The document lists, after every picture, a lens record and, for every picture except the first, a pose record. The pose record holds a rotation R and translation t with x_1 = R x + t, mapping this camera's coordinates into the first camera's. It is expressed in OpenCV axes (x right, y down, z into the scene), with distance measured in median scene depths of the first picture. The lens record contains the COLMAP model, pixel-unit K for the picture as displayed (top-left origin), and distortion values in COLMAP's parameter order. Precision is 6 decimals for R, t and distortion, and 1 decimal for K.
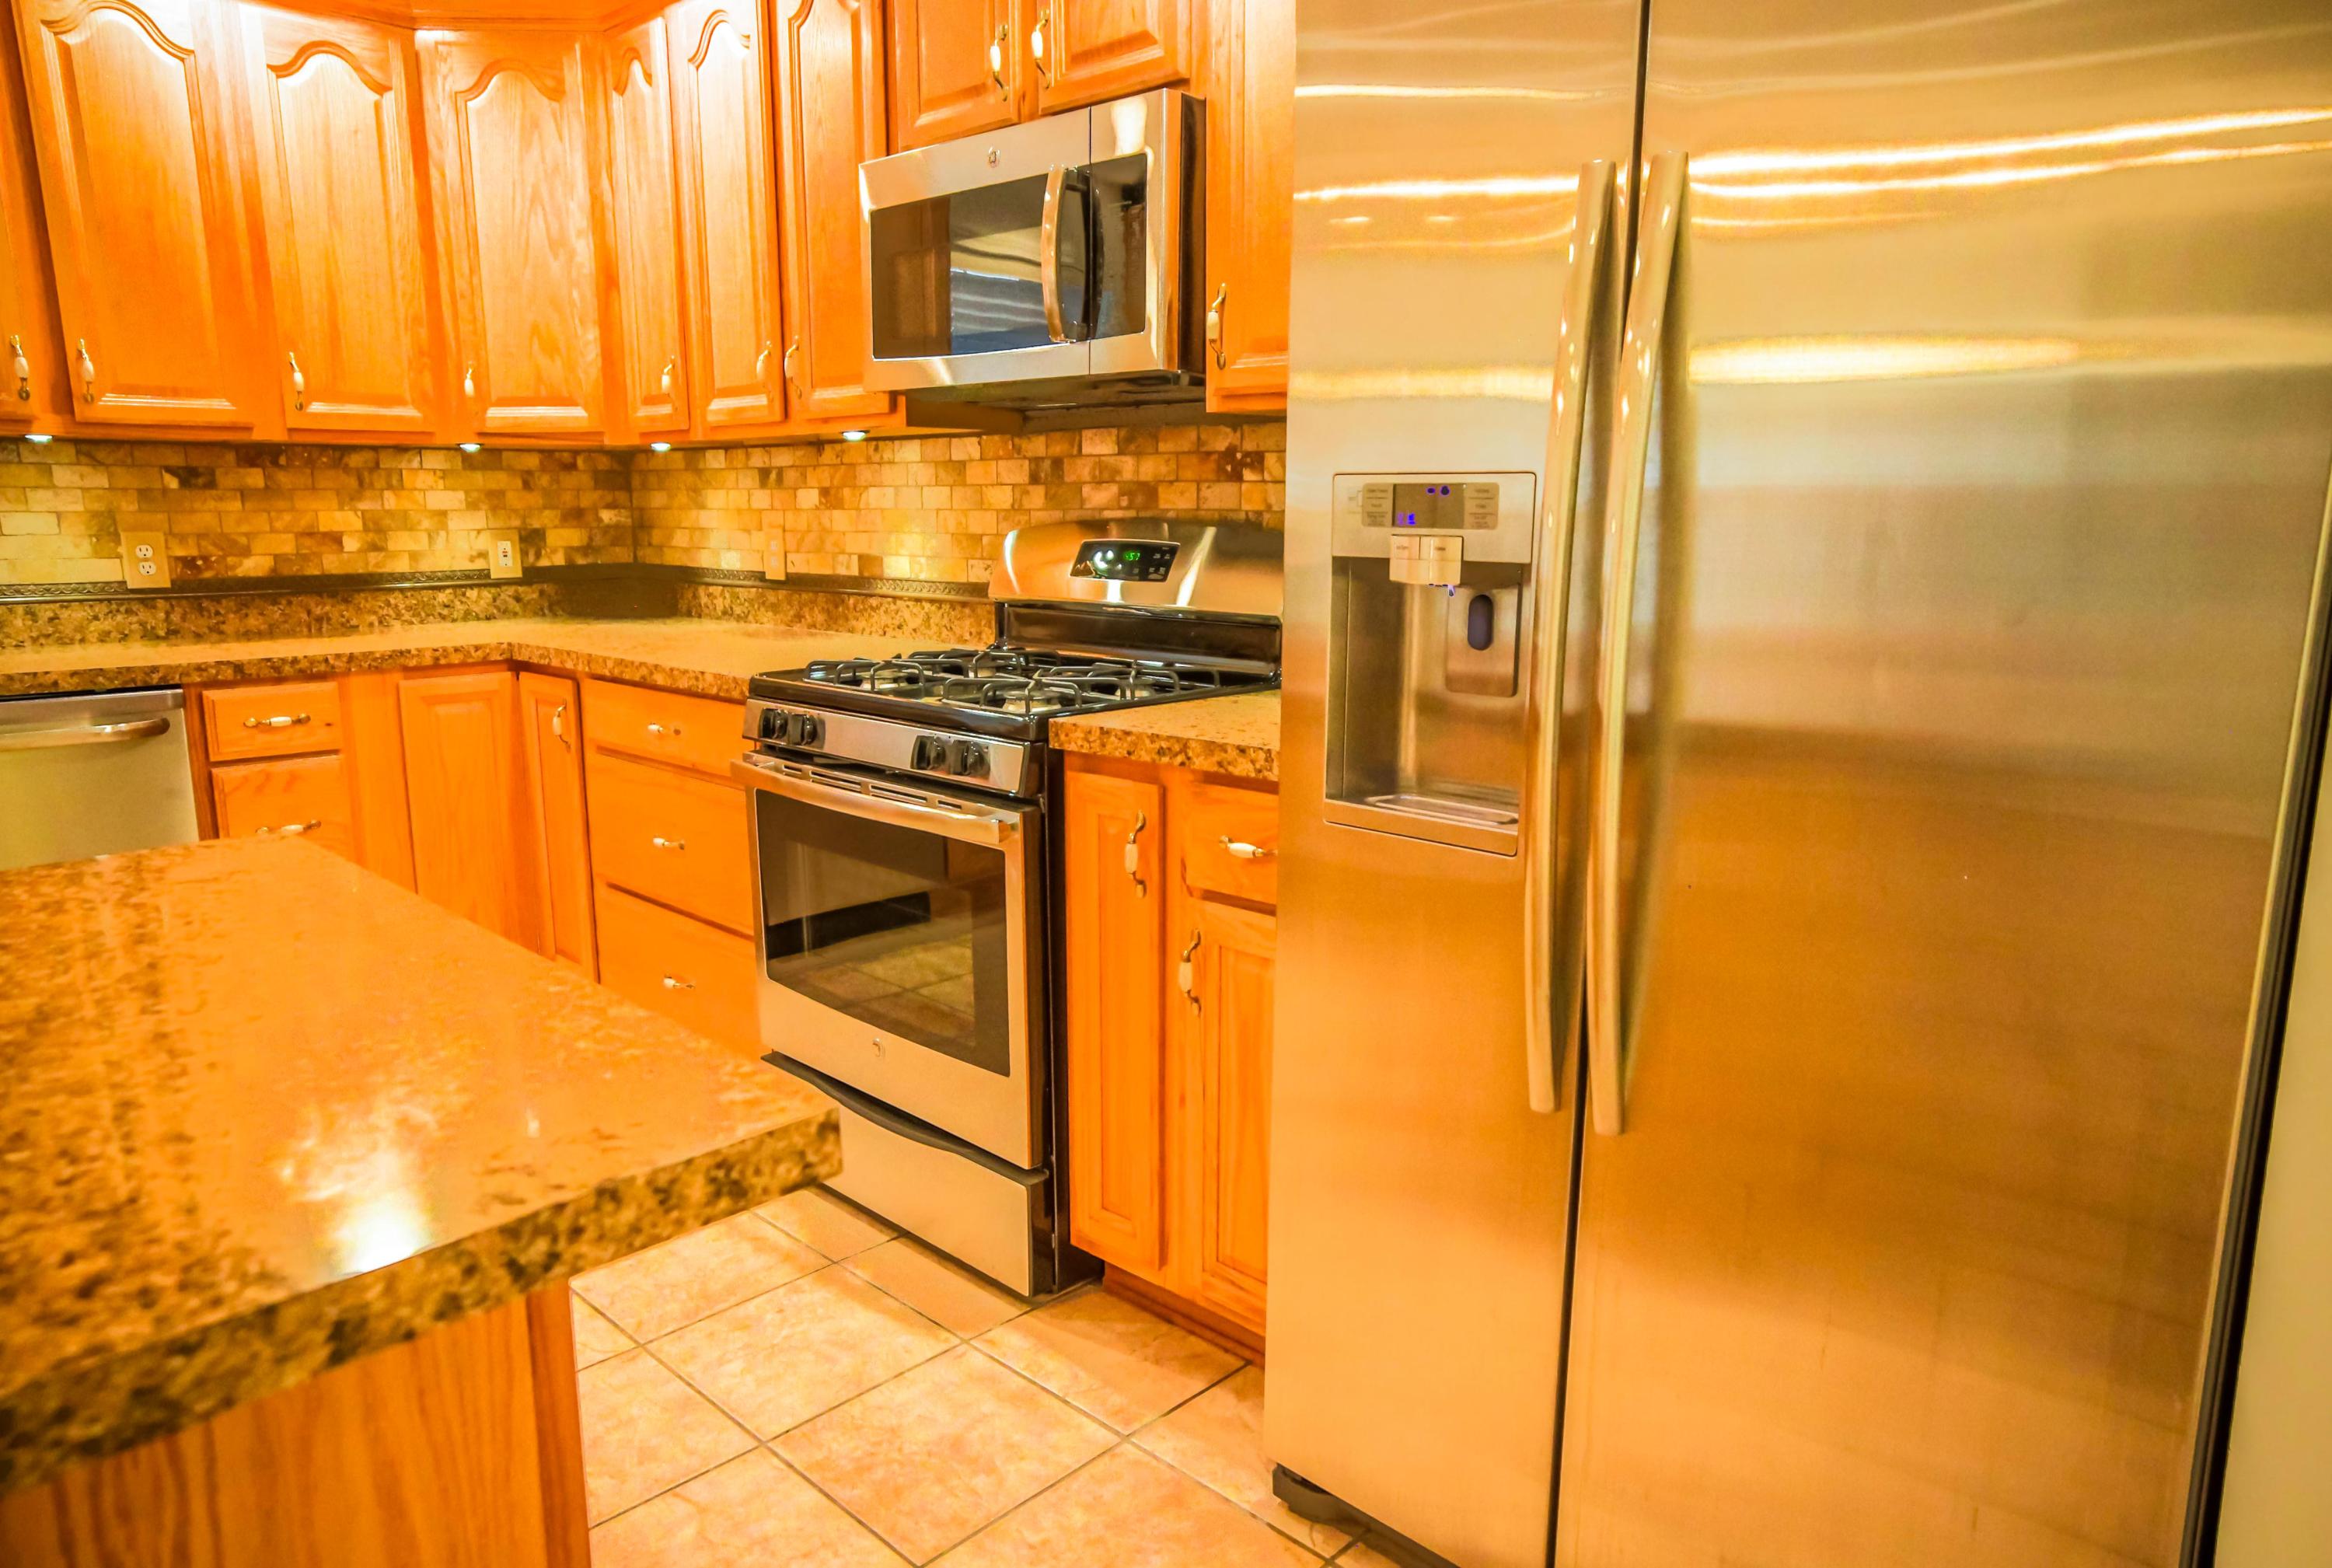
lens RADIAL K [[1514.0, 0, 1150.6], [0, 1514.0, 781.9], [0, 0, 1]] dist [-0.025361, 0.038538]
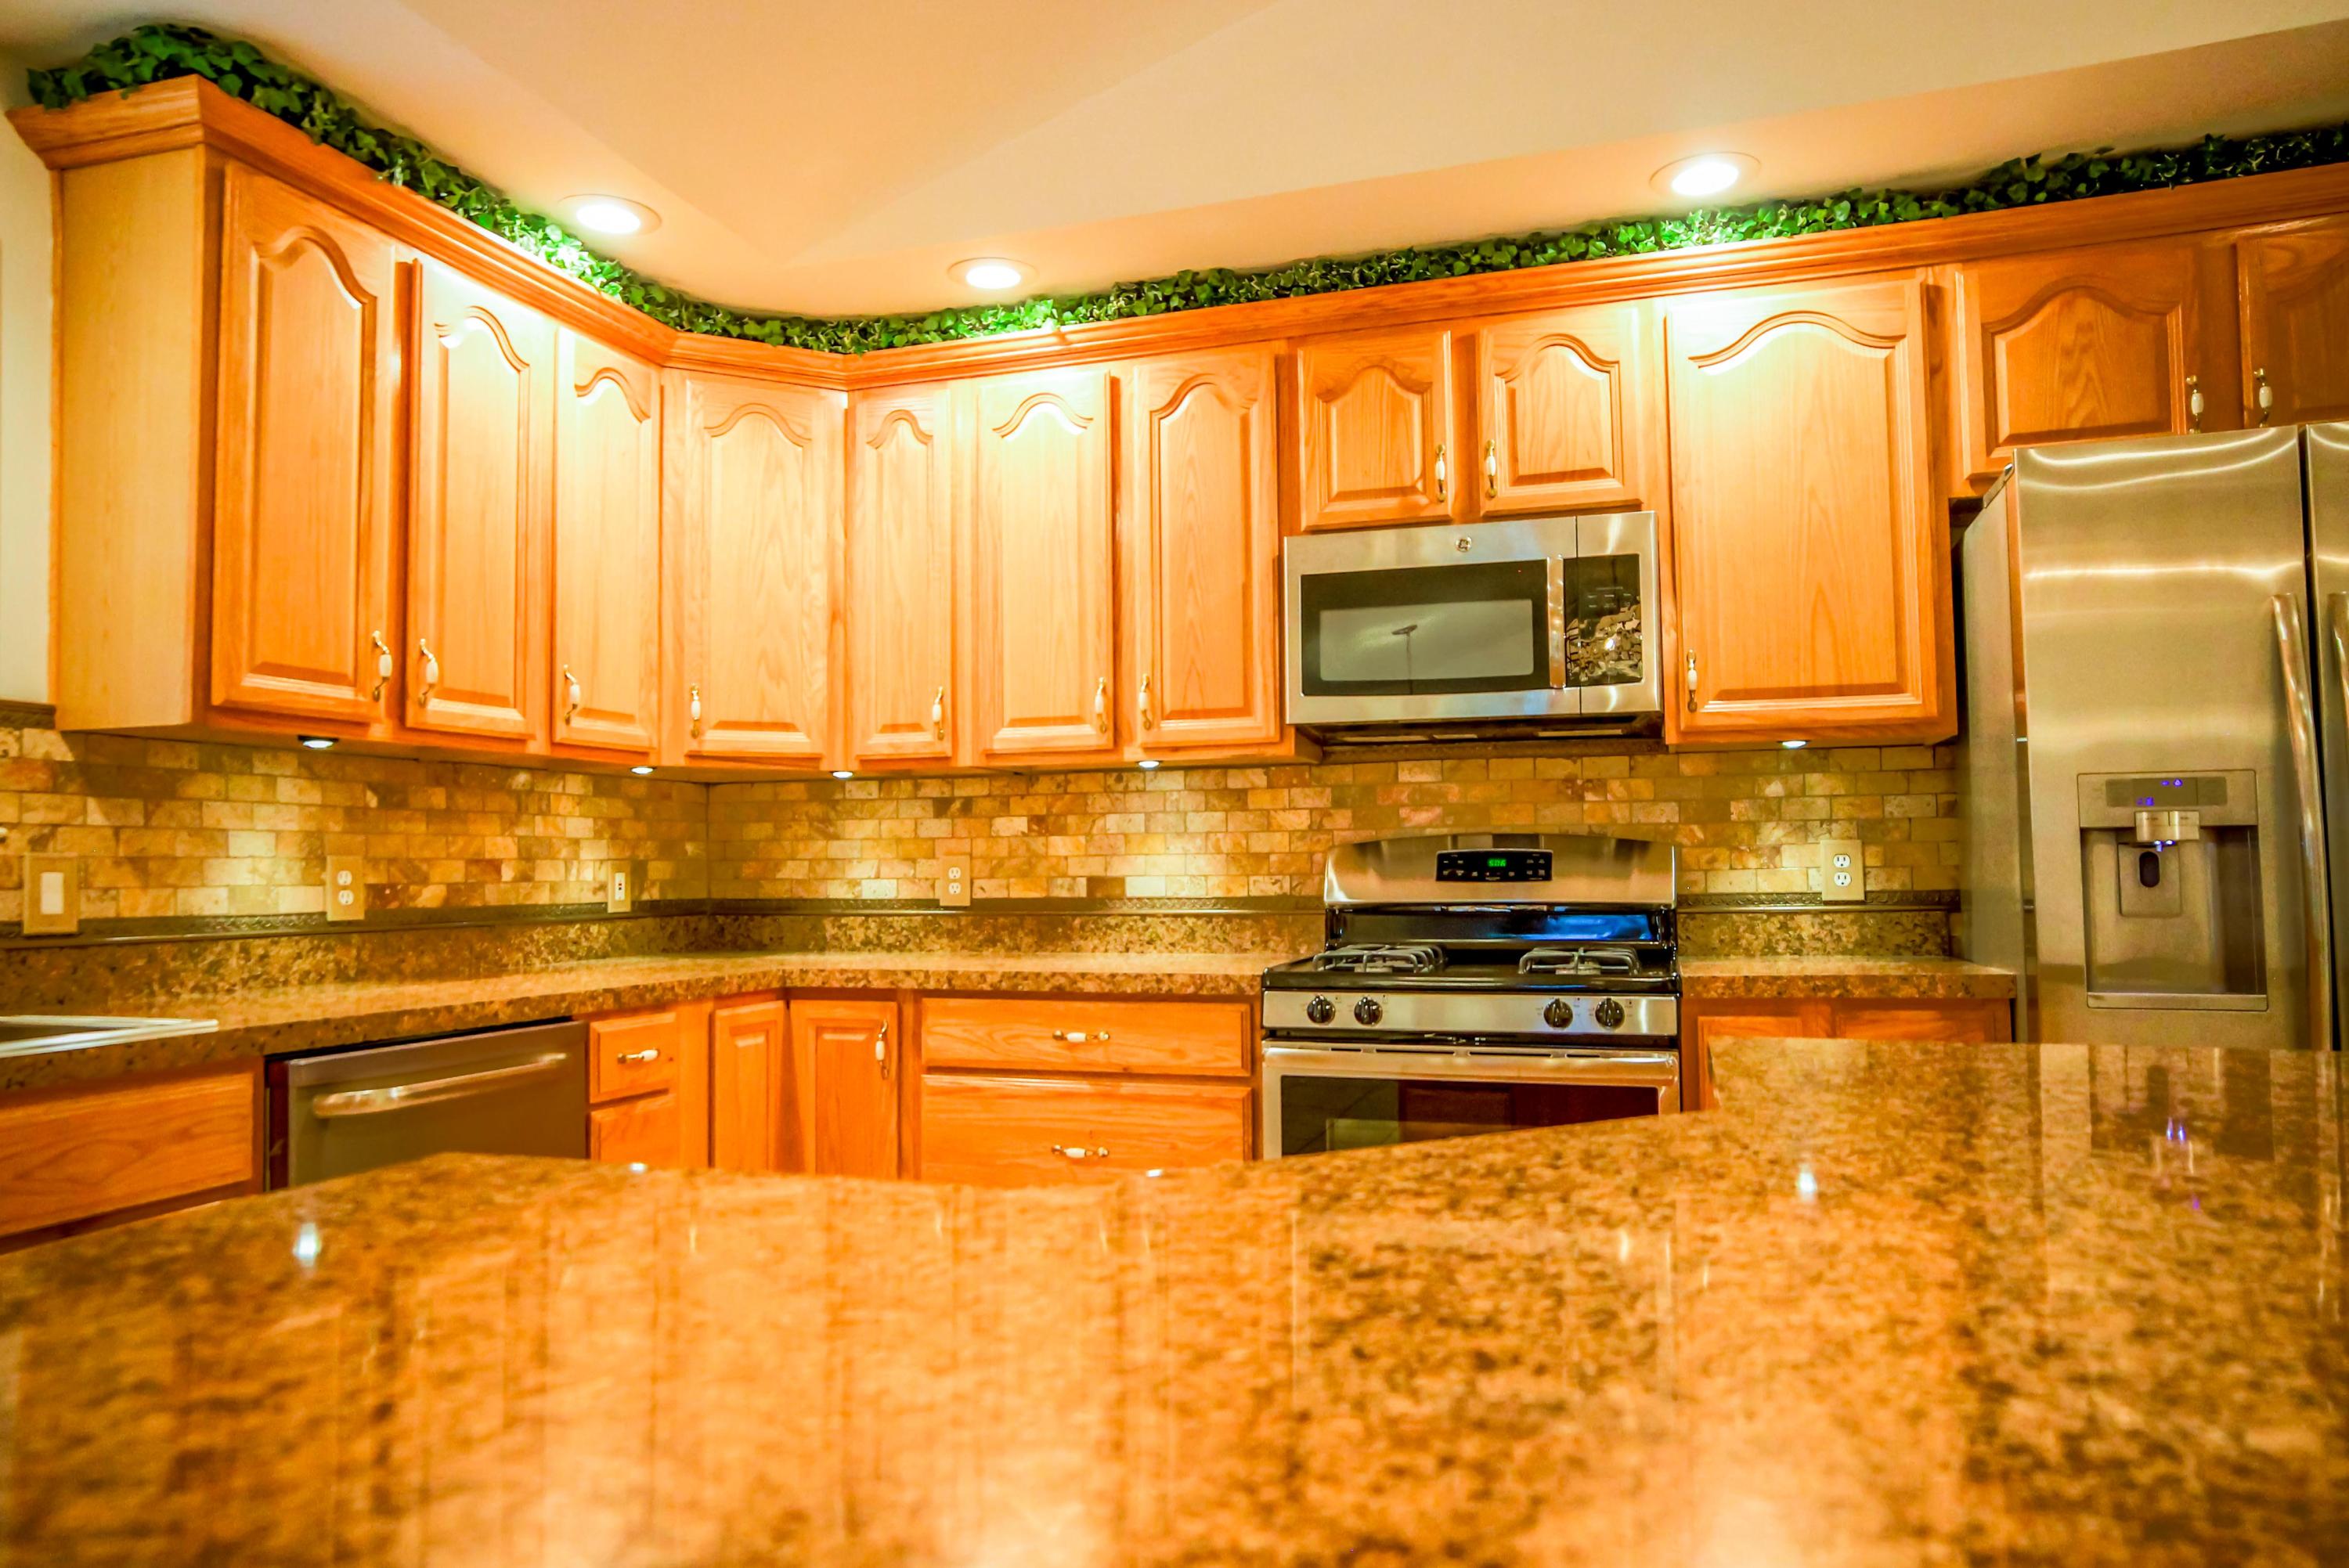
lens RADIAL K [[1525.0, 0, 1169.4], [0, 1525.0, 786.6], [0, 0, 1]] dist [-0.051126, 0.057540]
pose [[0.894490, 0.017273, 0.446754, -0.657816], [0.090807, 0.971406, -0.219373, 0.028228], [-0.437769, 0.236795, 0.867345, 0.042156]]
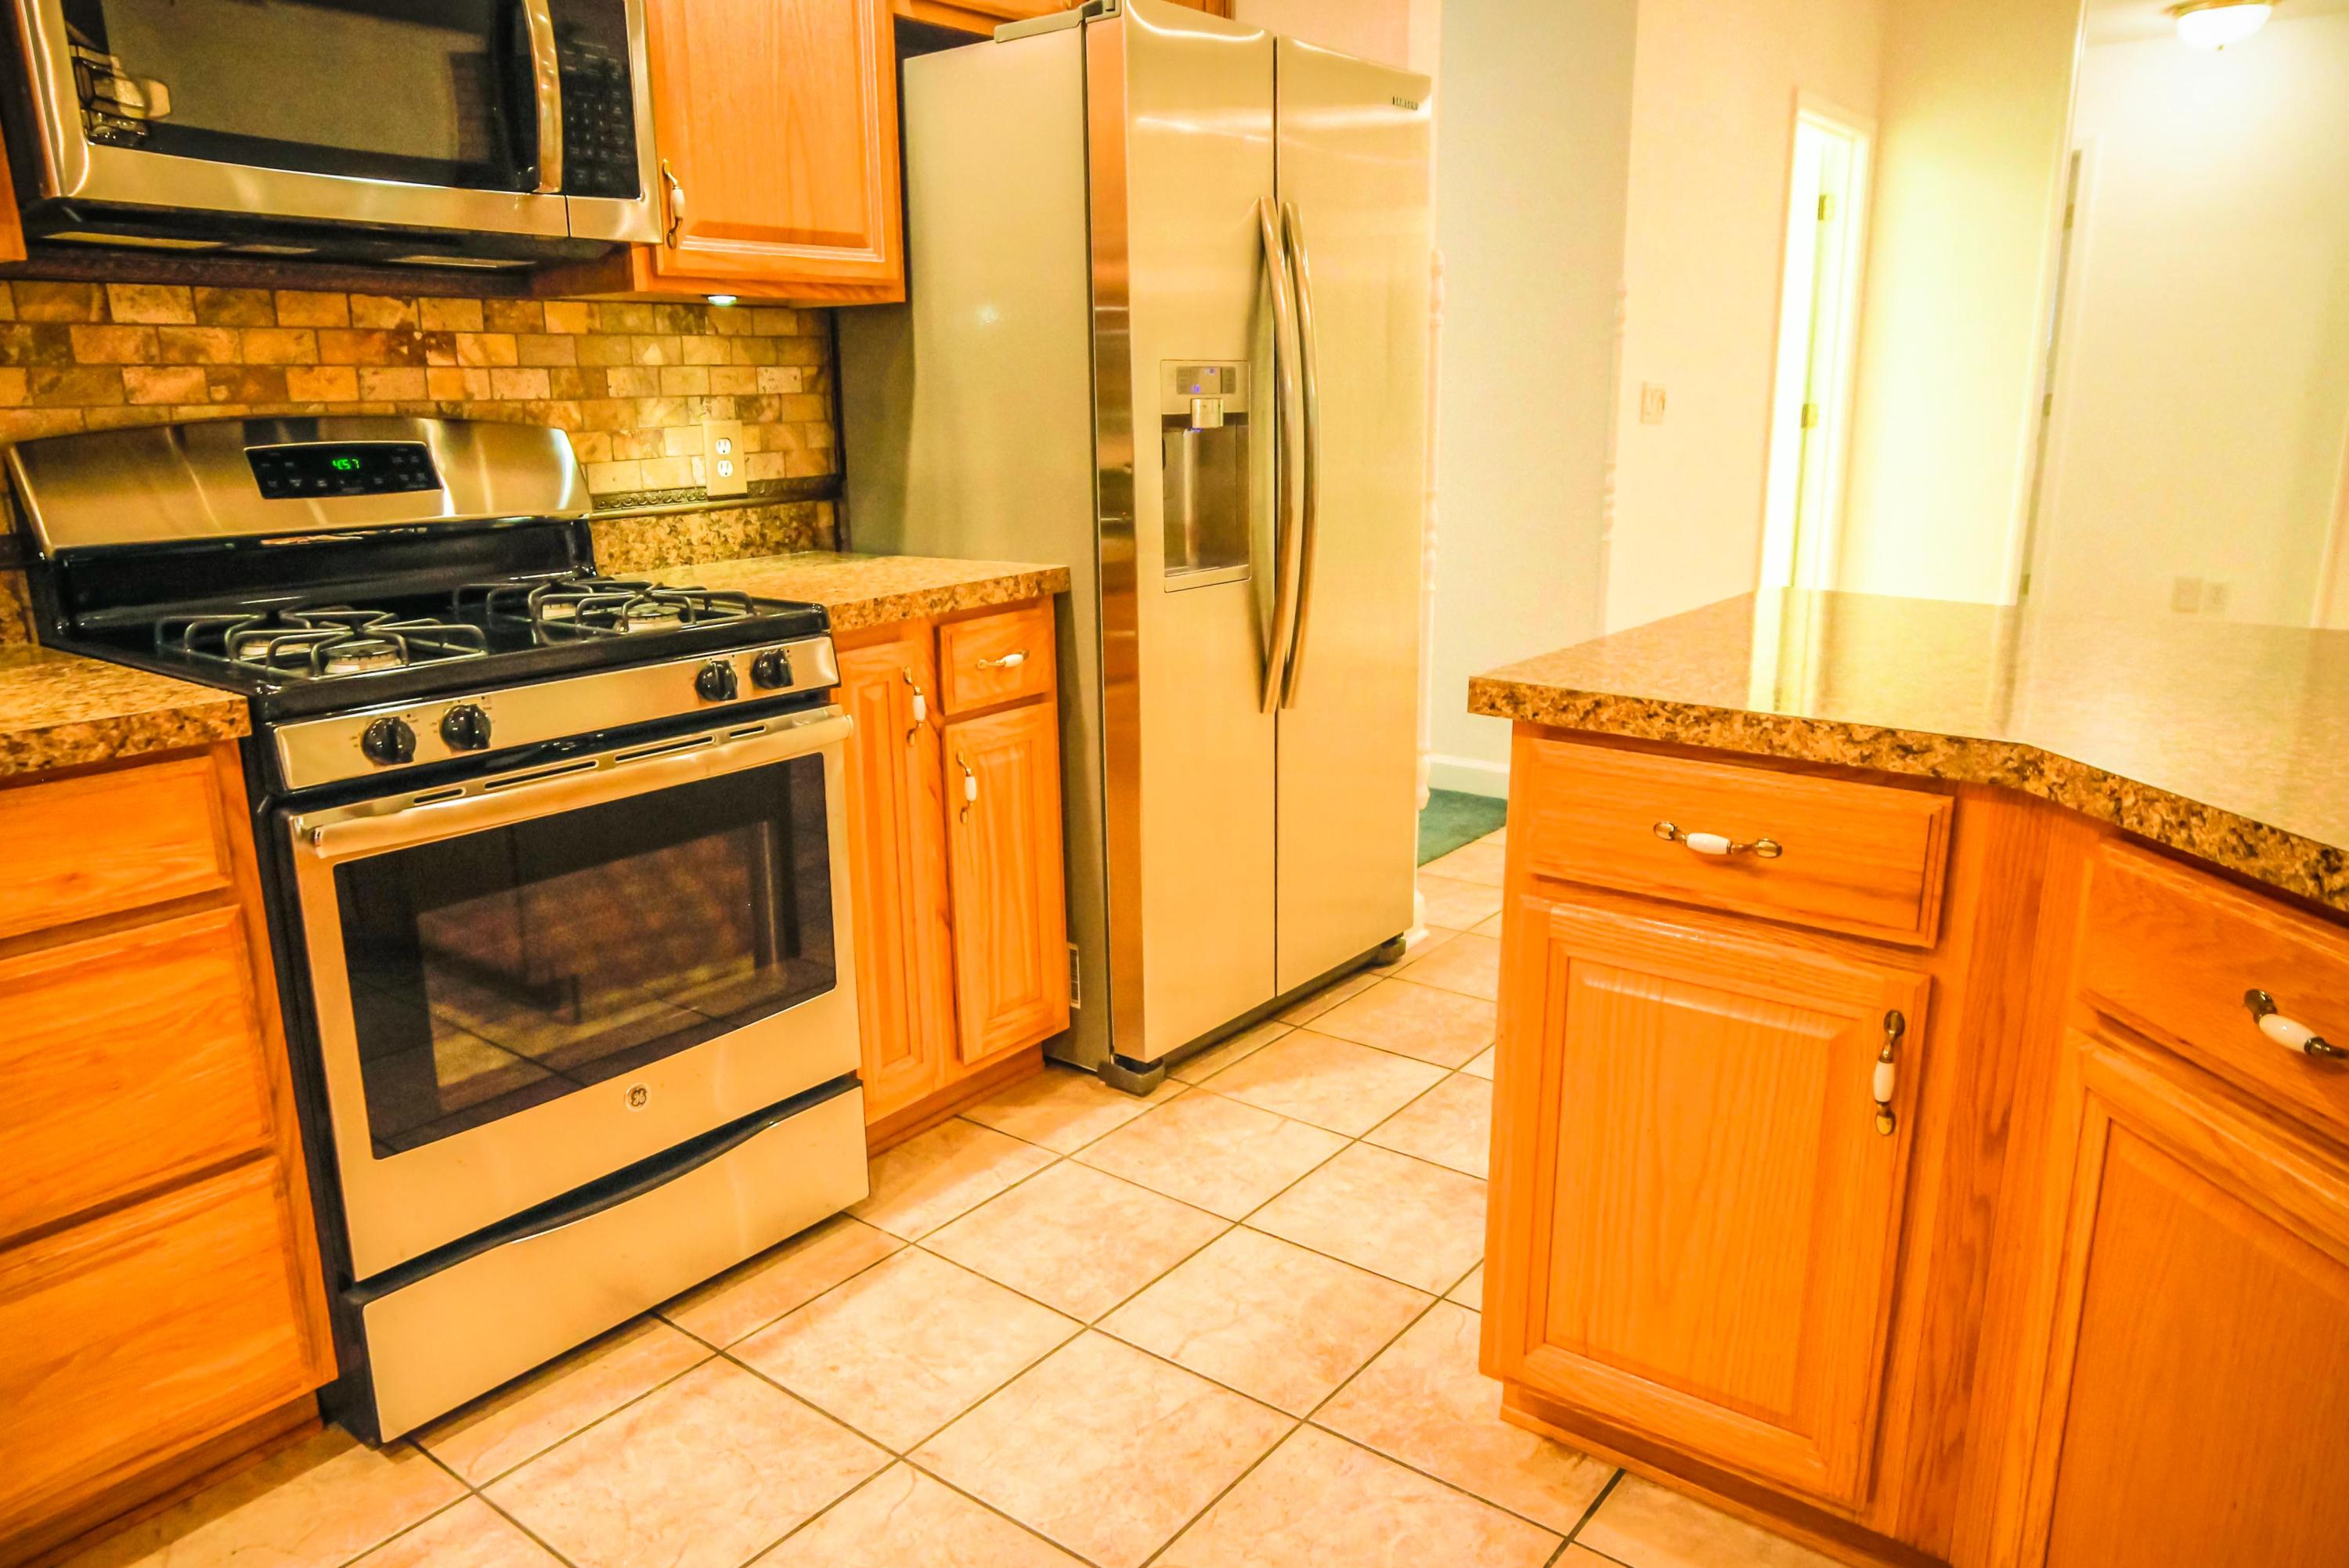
lens RADIAL K [[1606.8, 0, 1155.9], [0, 1606.8, 784.6], [0, 0, 1]] dist [-0.029496, 0.032169]
pose [[-0.110412, -0.236392, 0.965364, -0.732725], [0.196115, 0.947024, 0.254331, -0.100521], [-0.974345, 0.217404, -0.058203, 0.570553]]
